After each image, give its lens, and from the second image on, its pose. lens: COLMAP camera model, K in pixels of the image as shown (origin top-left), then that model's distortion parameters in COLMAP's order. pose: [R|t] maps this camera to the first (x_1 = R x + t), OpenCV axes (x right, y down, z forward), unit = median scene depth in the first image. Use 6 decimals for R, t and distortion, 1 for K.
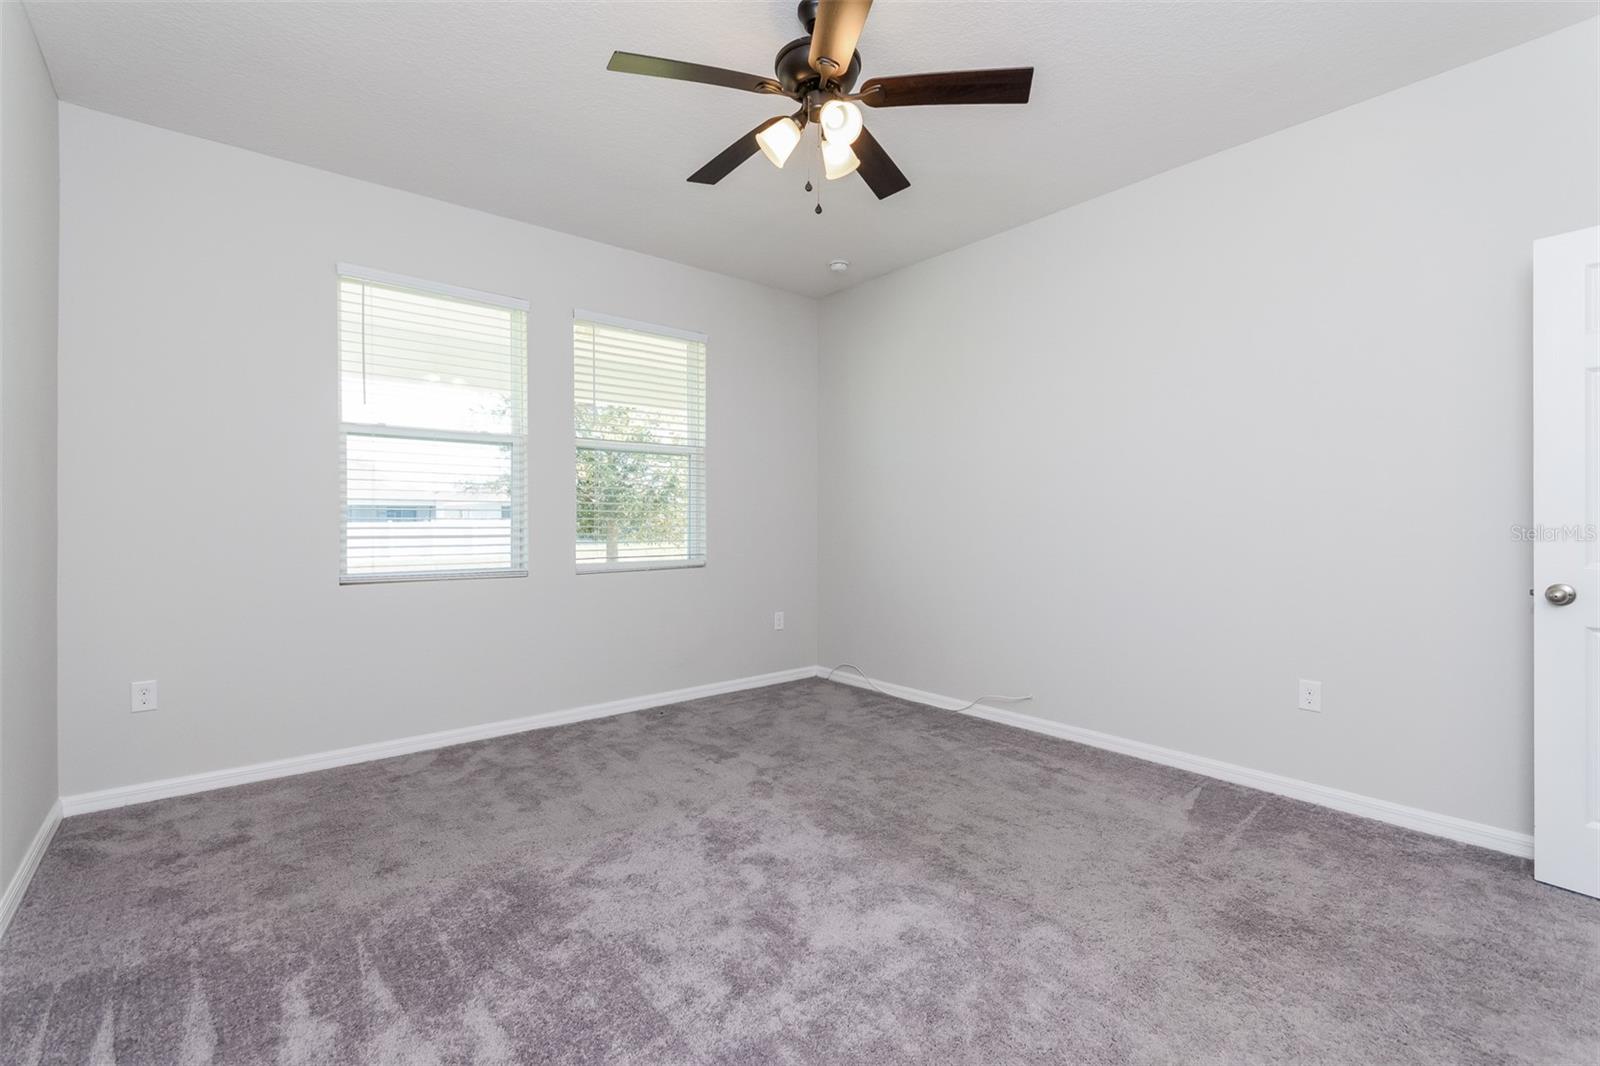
lens RADIAL K [[704.7, 0, 821.7], [0, 704.7, 529.3], [0, 0, 1]] dist [0.003345, -0.001635]
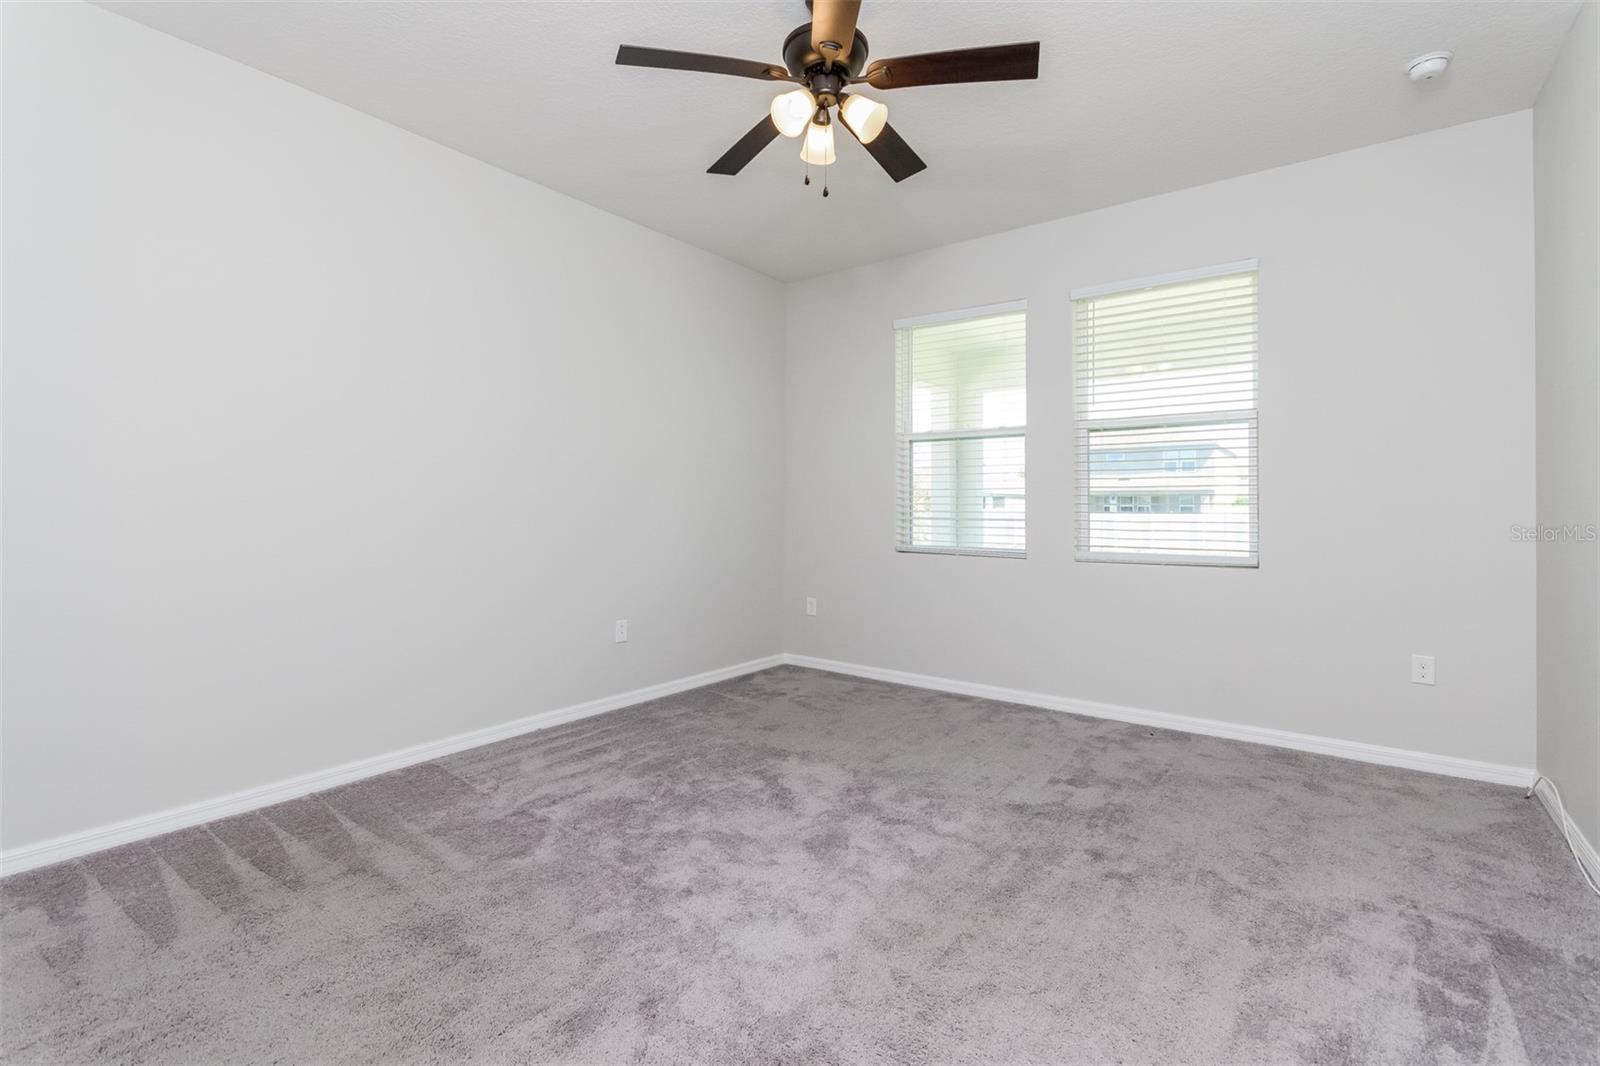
lens RADIAL K [[704.7, 0, 768.2], [0, 704.7, 511.4], [0, 0, 1]] dist [0.003345, -0.001635]
pose [[0.206606, 0.006659, -0.978402, 0.535335], [-0.009602, 0.999942, 0.004778, -0.005764], [0.978377, 0.008407, 0.206658, 0.397309]]
